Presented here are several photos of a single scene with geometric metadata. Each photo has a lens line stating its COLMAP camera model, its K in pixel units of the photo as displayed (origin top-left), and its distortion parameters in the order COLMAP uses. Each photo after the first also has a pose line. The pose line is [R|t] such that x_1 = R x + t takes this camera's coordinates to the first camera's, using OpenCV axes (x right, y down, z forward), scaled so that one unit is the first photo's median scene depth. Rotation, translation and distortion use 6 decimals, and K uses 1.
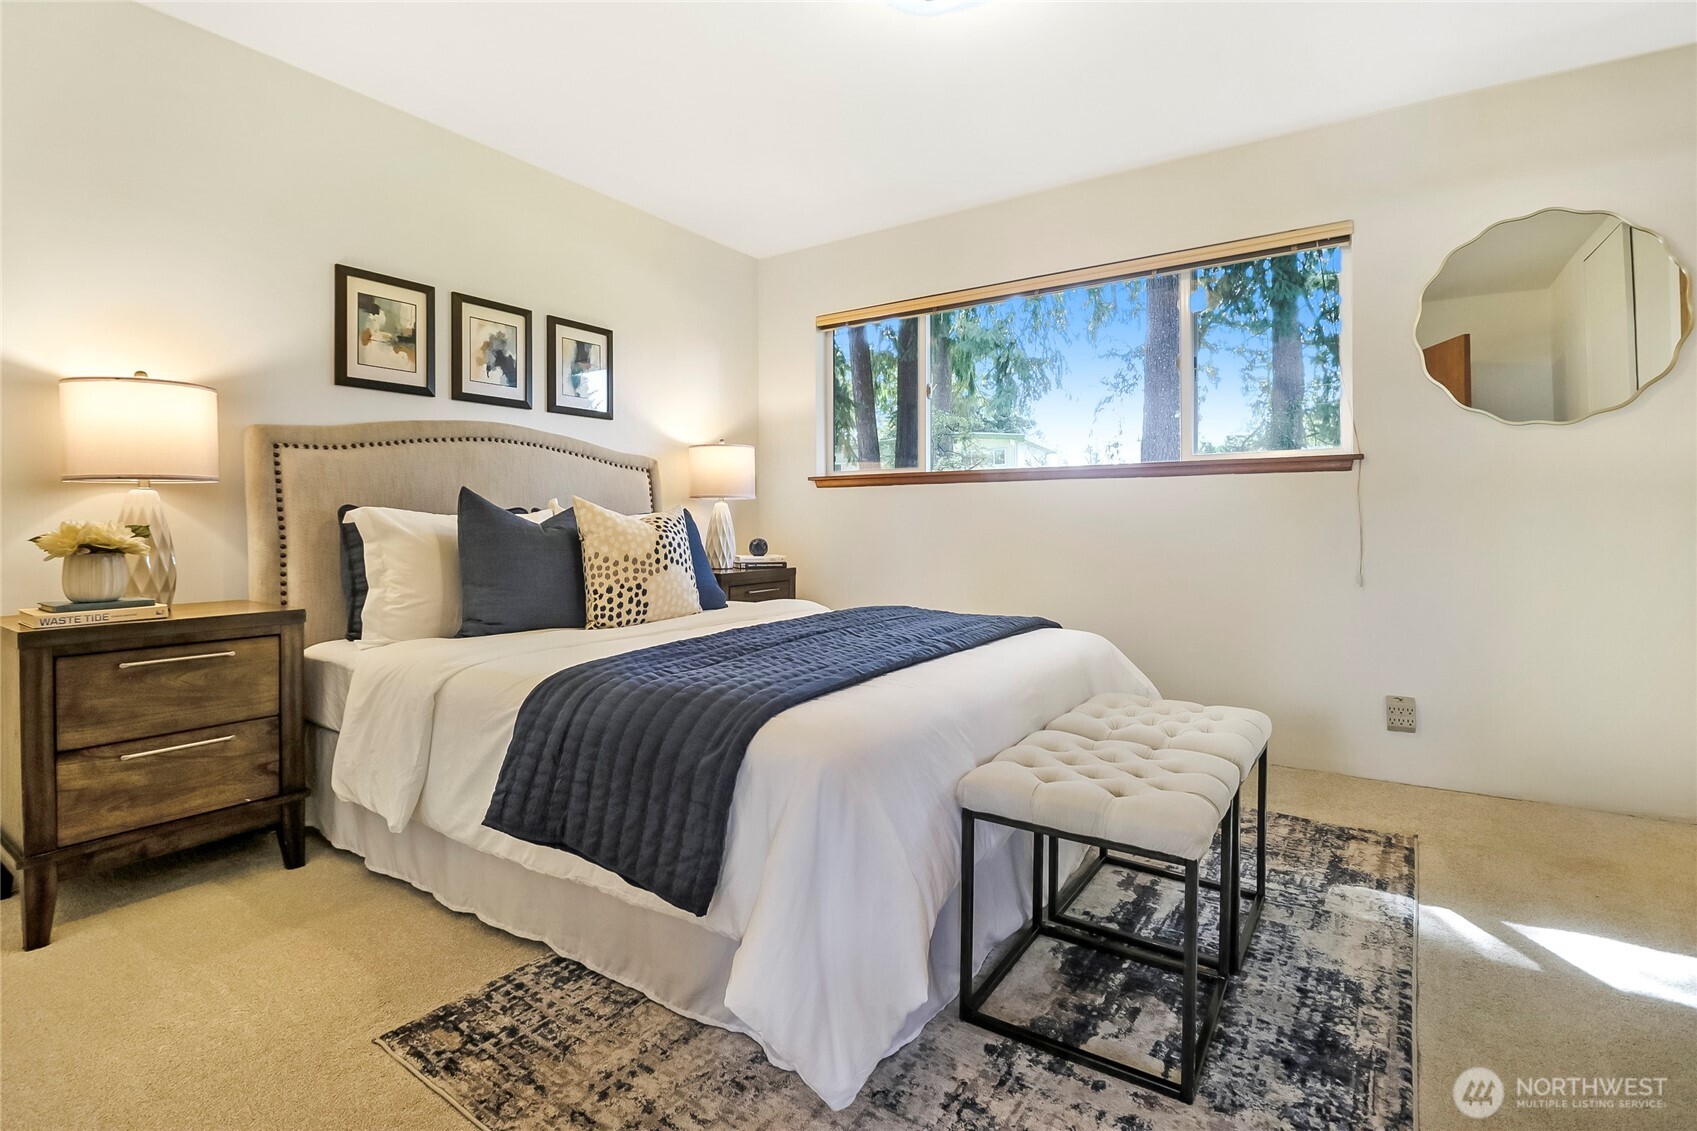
lens RADIAL K [[780.0, 0, 842.5], [0, 780.0, 540.7], [0, 0, 1]] dist [0.003536, -0.017400]
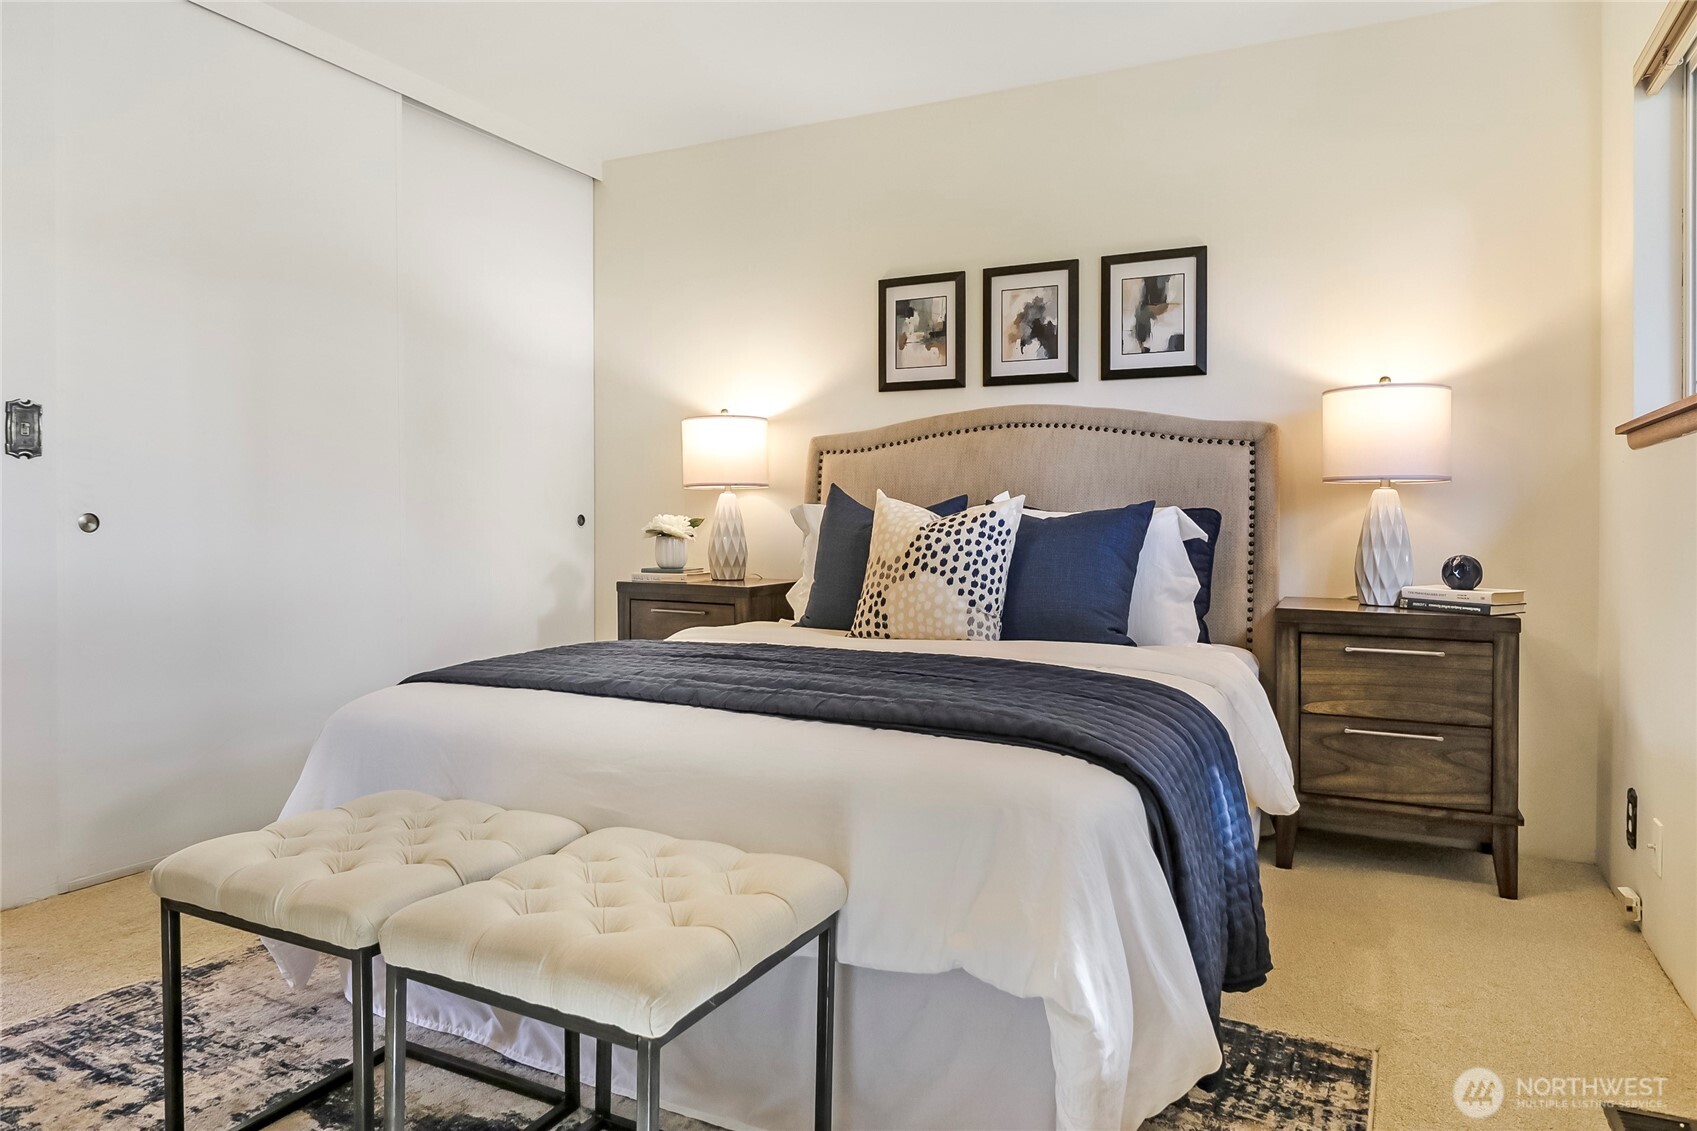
lens RADIAL K [[1058.8, 0, 848.5], [0, 1058.8, 565.5], [0, 0, 1]] dist [0.002954, 0.000632]
pose [[0.138719, 0.046721, -0.989229, 0.799636], [-0.033222, 0.998544, 0.042502, -0.018820], [0.989774, 0.026968, 0.140070, 0.735908]]
